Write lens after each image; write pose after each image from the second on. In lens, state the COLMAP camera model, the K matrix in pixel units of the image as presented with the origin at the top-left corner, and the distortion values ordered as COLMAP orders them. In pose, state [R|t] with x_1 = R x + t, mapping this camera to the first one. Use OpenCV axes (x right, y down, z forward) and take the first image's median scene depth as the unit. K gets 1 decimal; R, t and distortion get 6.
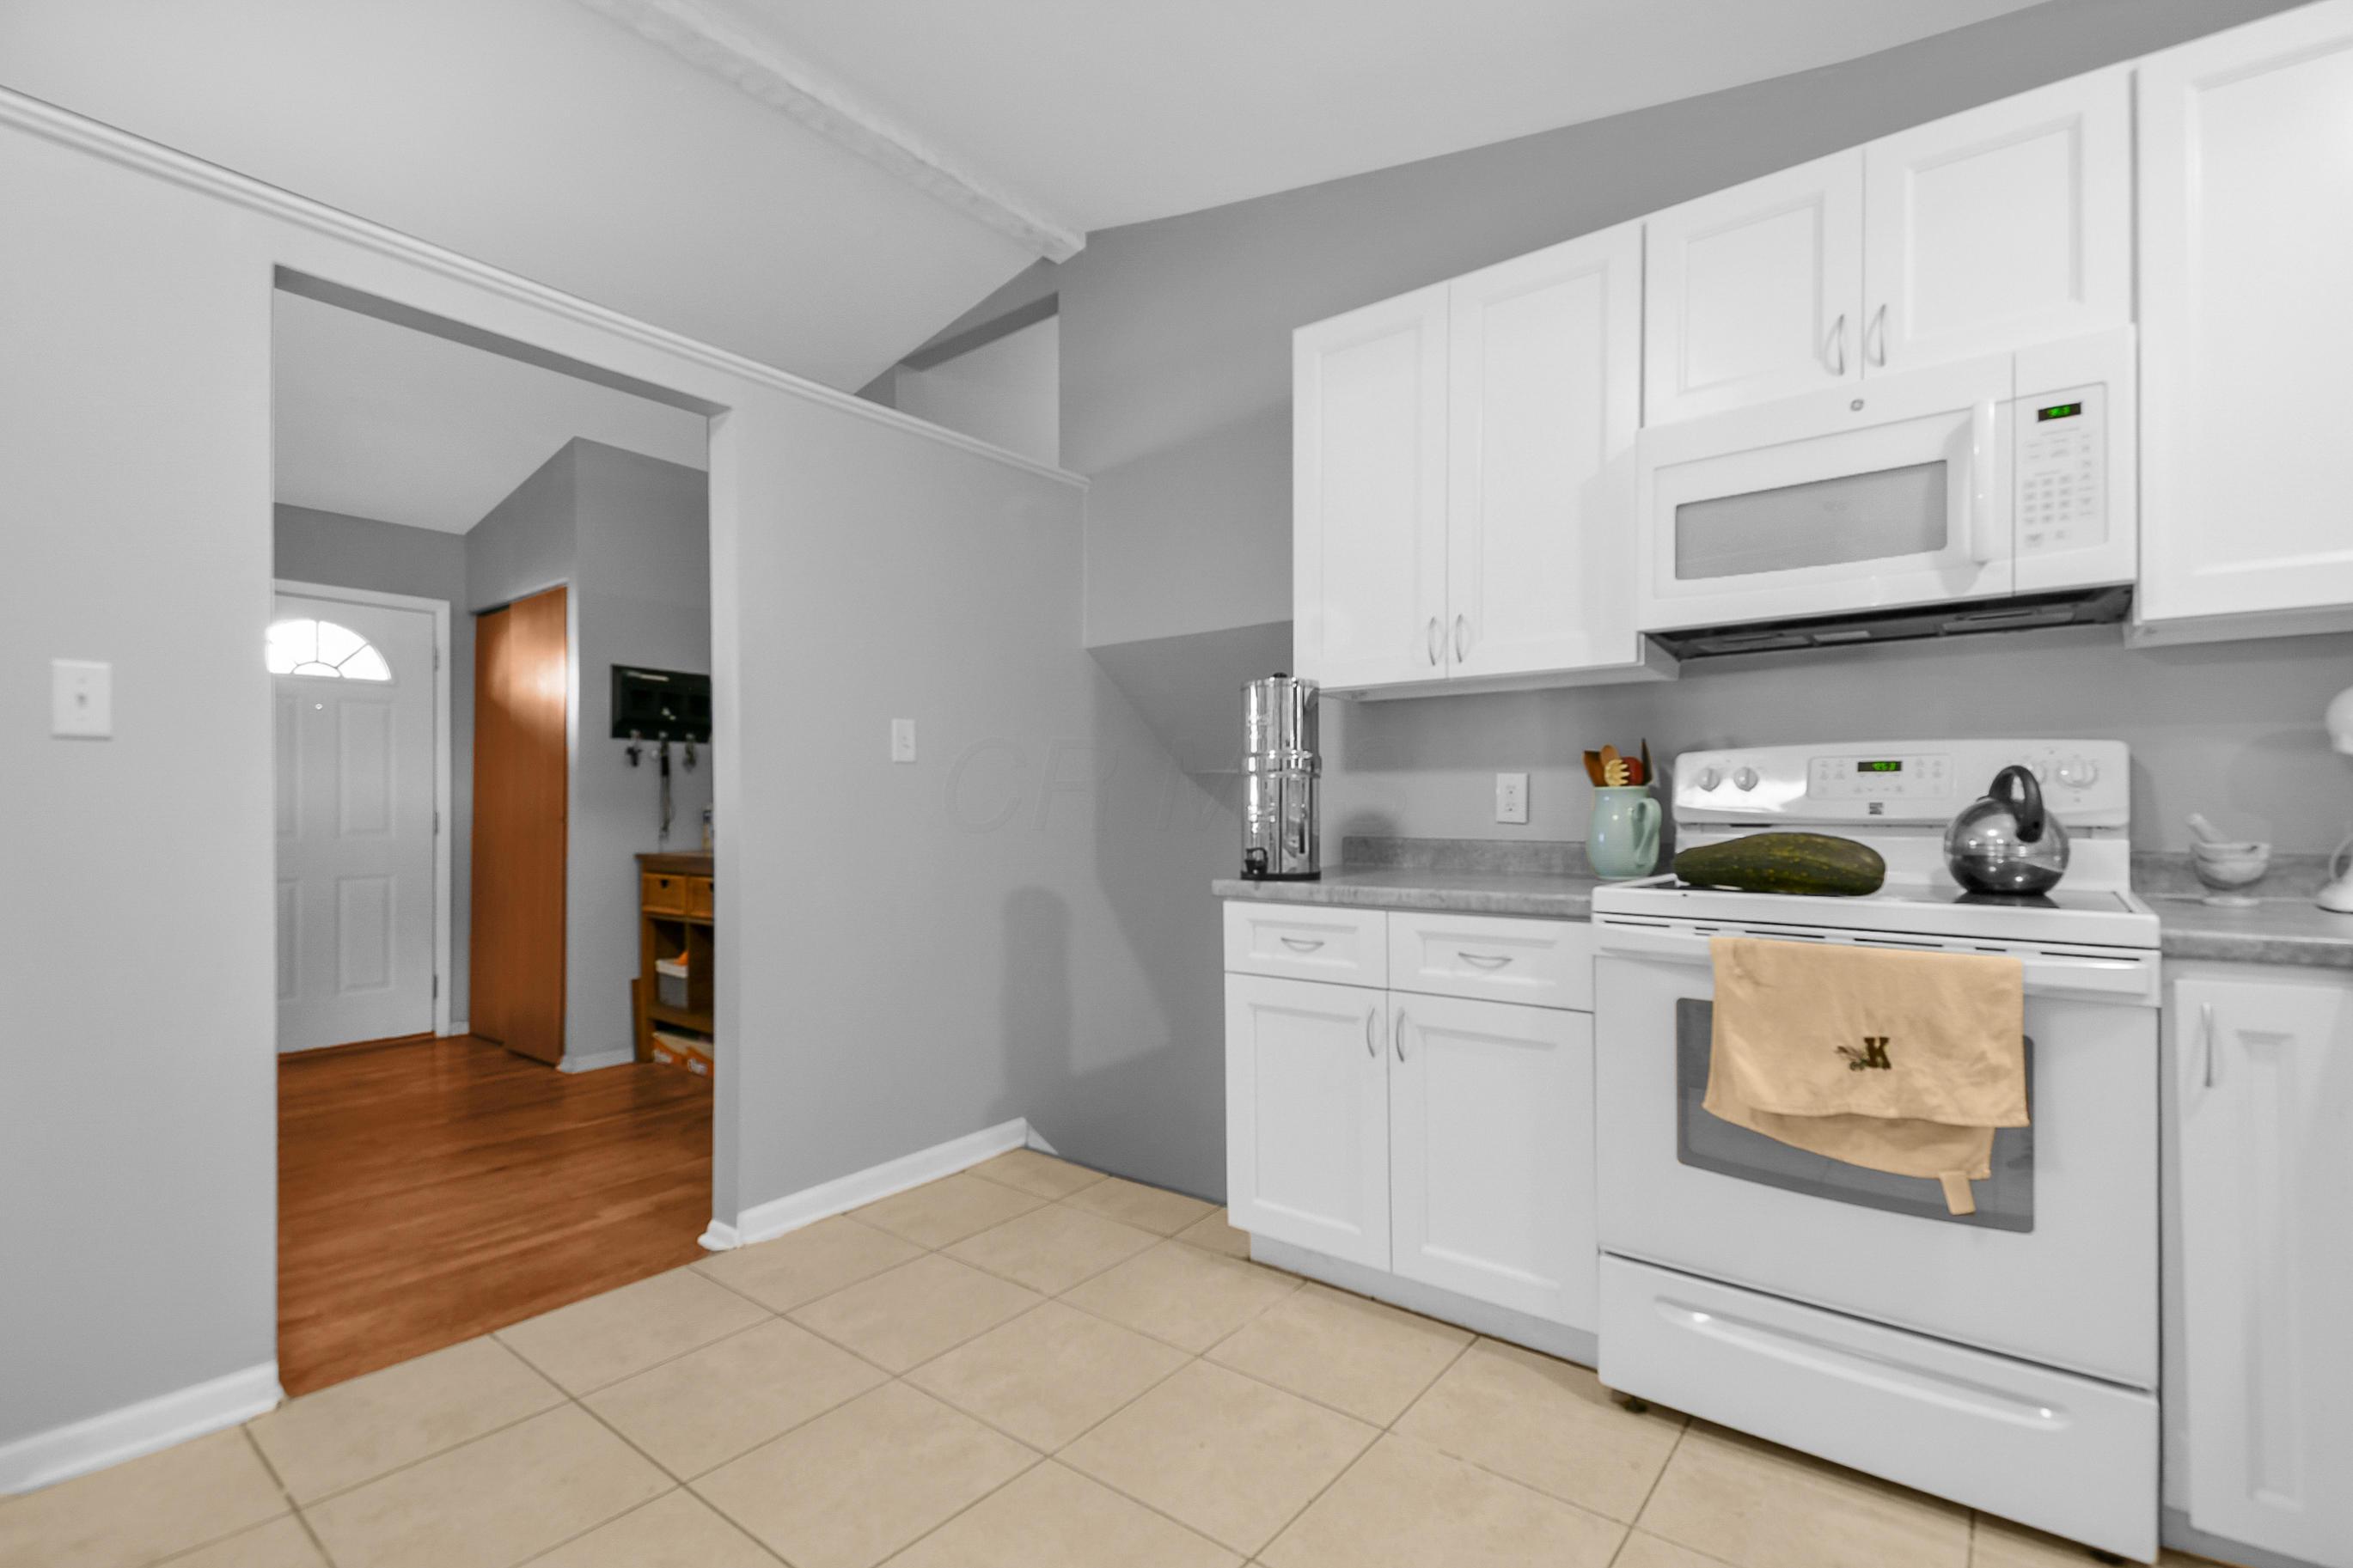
lens RADIAL K [[1073.1, 0, 1191.0], [0, 1073.1, 802.3], [0, 0, 1]] dist [-0.001474, -0.003684]
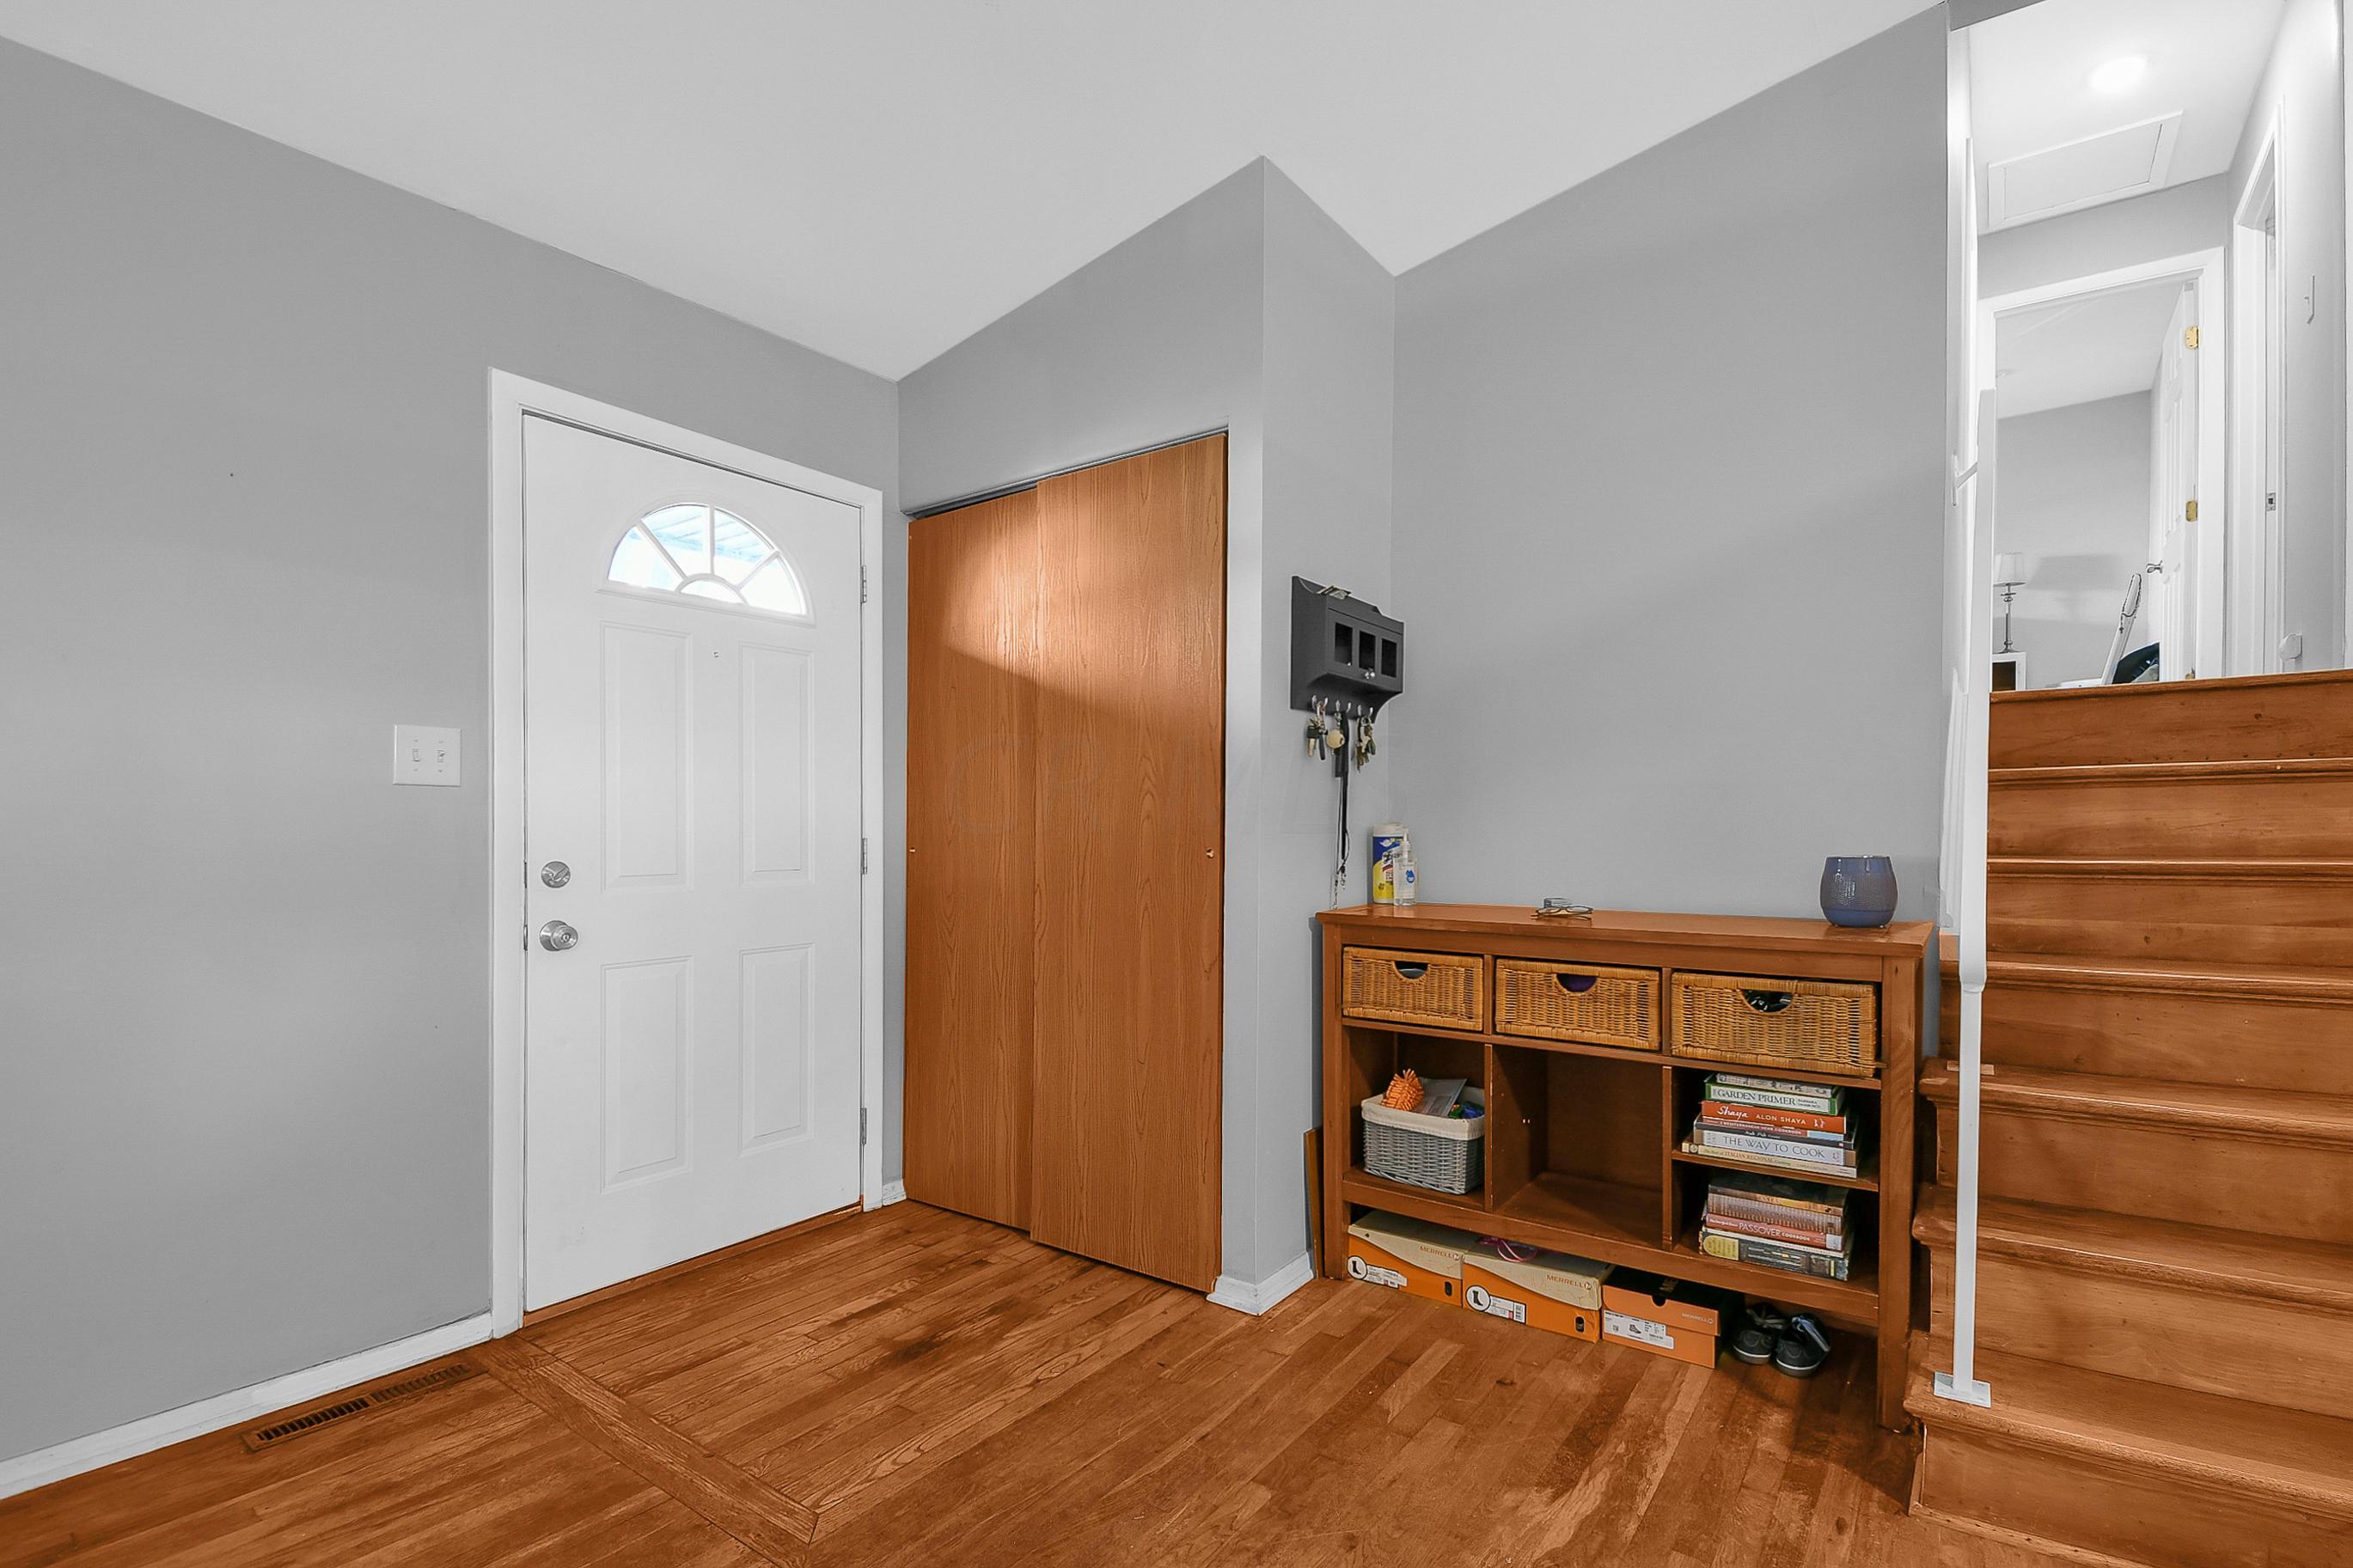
lens RADIAL K [[1073.1, 0, 1190.4], [0, 1073.1, 846.9], [0, 0, 1]] dist [-0.001474, -0.003684]
pose [[0.999531, 0.001501, 0.030578, -0.565310], [-0.002000, 0.999865, 0.016279, 0.003341], [-0.030549, -0.016333, 0.999400, 0.408180]]
